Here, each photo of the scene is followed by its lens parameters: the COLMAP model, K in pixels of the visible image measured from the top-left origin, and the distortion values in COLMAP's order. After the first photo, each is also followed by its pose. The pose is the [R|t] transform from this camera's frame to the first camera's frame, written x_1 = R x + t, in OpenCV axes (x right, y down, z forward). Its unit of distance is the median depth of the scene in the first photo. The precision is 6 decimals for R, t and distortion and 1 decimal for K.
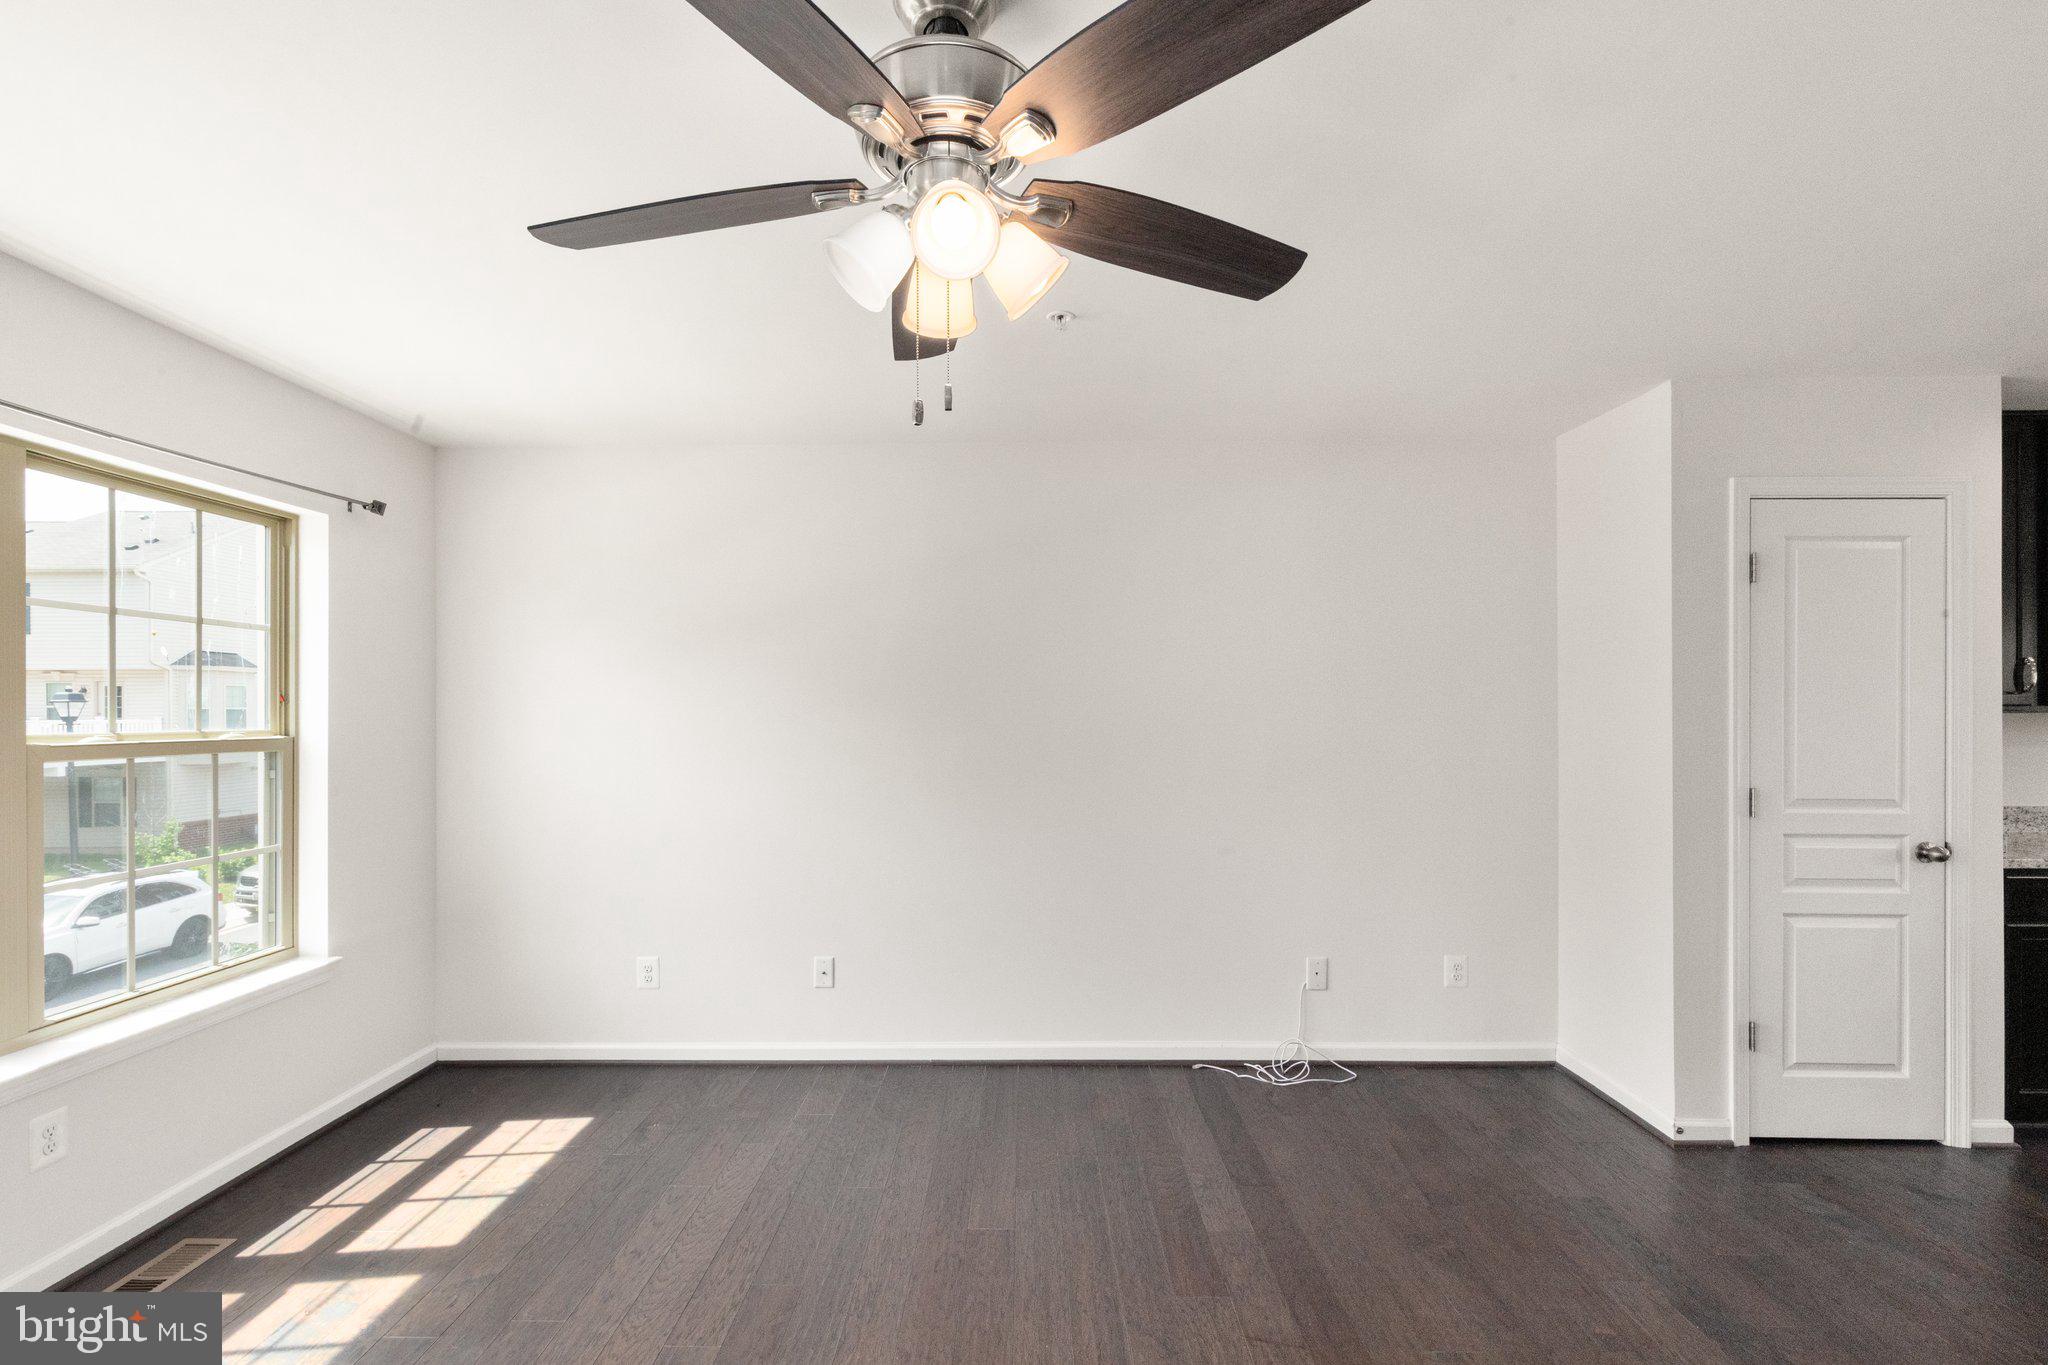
lens RADIAL K [[945.4, 0, 1026.4], [0, 945.4, 721.9], [0, 0, 1]] dist [-0.001141, -0.000259]
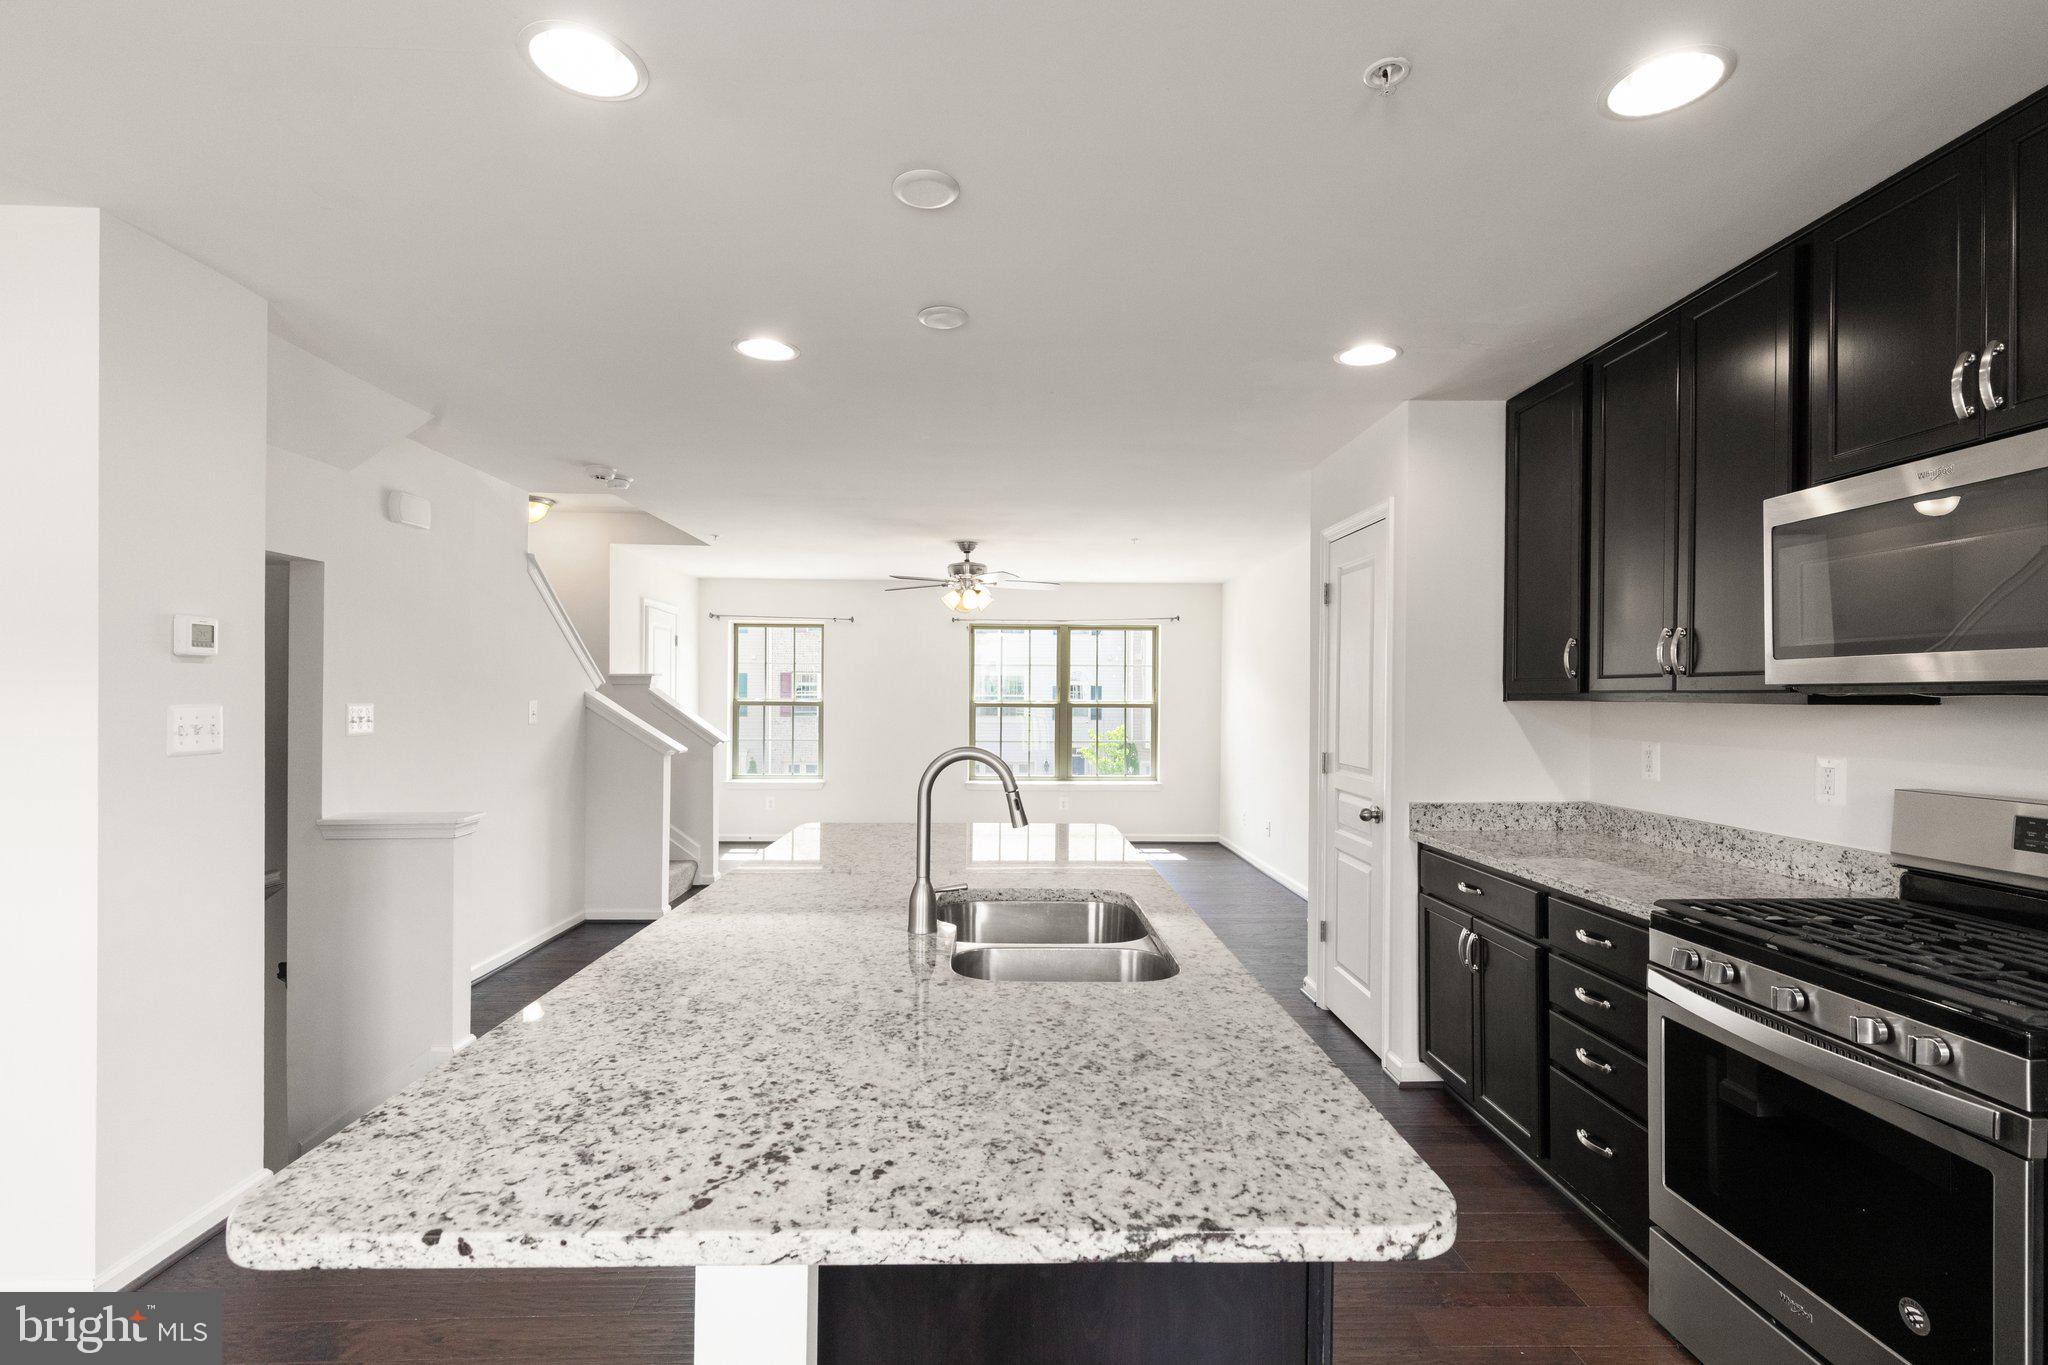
lens RADIAL K [[937.1, 0, 1022.0], [0, 937.1, 701.9], [0, 0, 1]] dist [-0.001042, -0.000189]
pose [[0.039939, 0.011708, -0.999134, 2.097178], [-0.007630, 0.999906, 0.011412, -0.017067], [0.999173, 0.007167, 0.040025, 0.487282]]
